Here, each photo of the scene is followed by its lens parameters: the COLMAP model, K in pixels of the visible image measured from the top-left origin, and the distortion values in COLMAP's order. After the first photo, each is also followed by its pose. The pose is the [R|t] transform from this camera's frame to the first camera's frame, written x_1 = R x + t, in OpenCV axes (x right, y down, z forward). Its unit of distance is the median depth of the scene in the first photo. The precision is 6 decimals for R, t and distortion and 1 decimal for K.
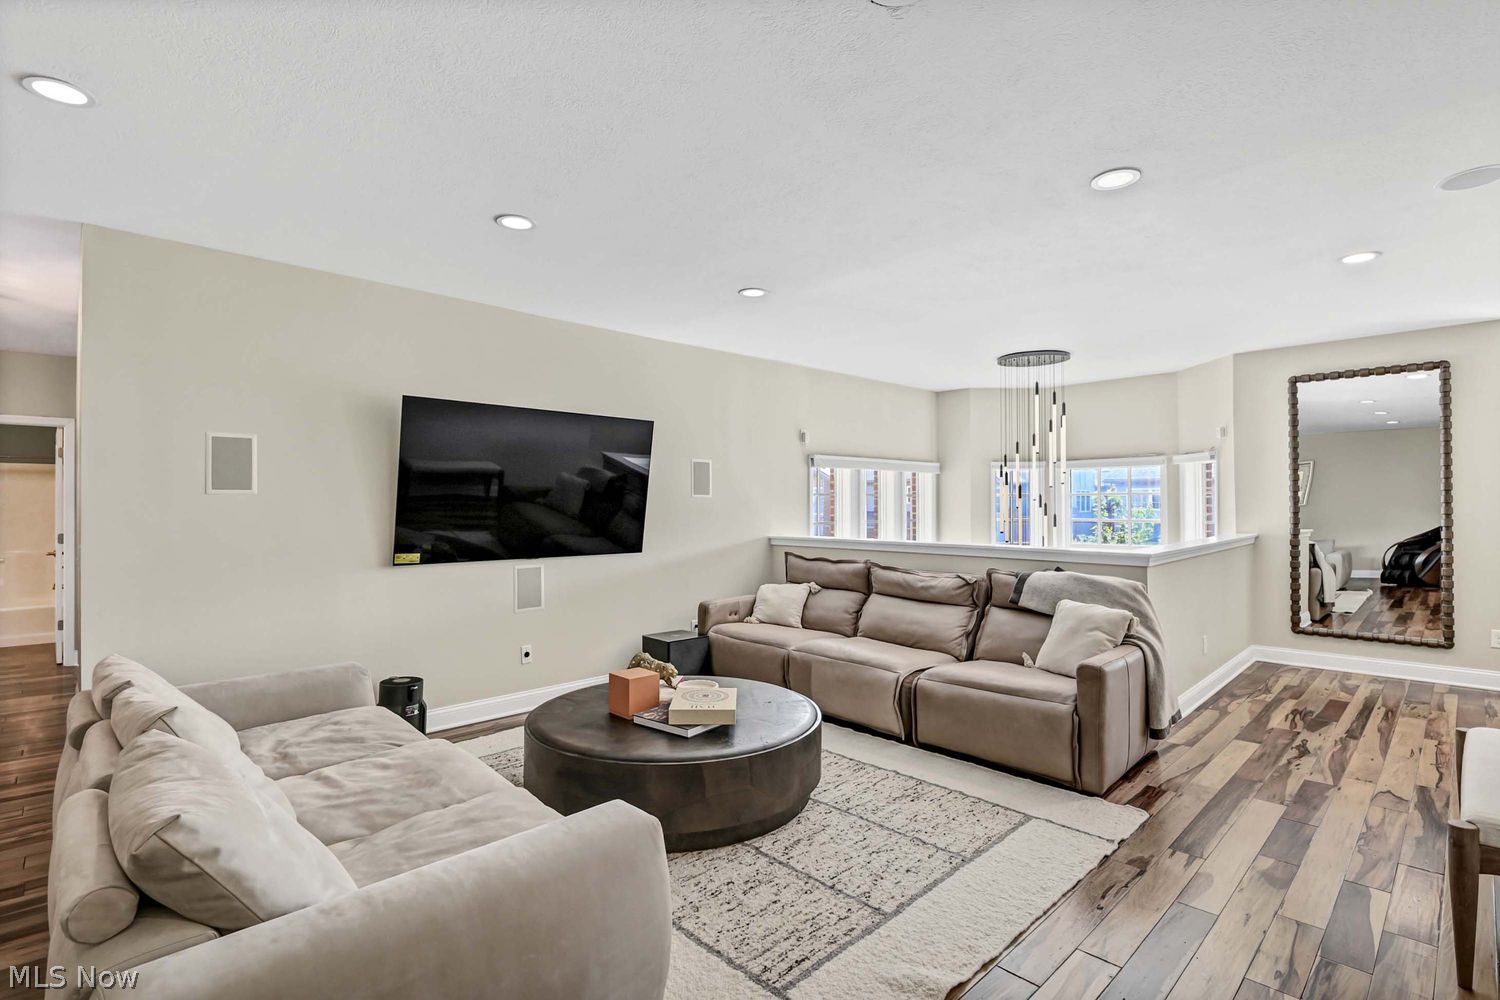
lens RADIAL K [[701.9, 0, 747.2], [0, 701.9, 492.9], [0, 0, 1]] dist [-0.014346, 0.000018]
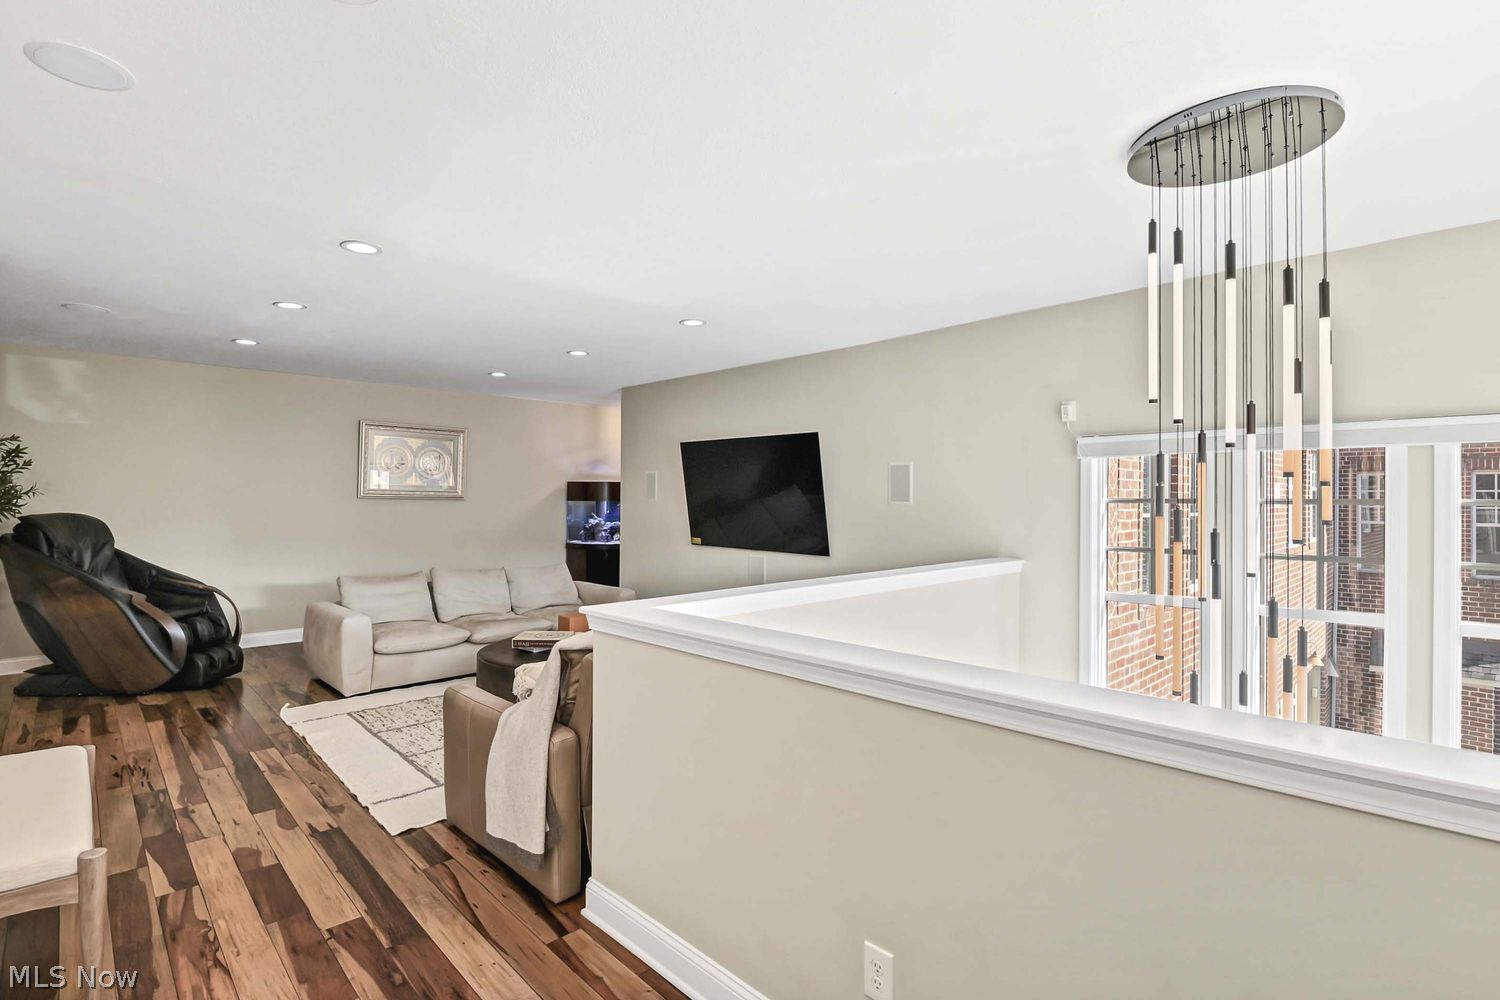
lens RADIAL K [[701.9, 0, 747.3], [0, 701.9, 498.3], [0, 0, 1]] dist [-0.014346, 0.000018]
pose [[0.017735, -0.001099, -0.999842, 1.758086], [-0.003917, 0.999992, -0.001168, -0.020892], [0.999835, 0.003937, 0.017731, 1.652494]]
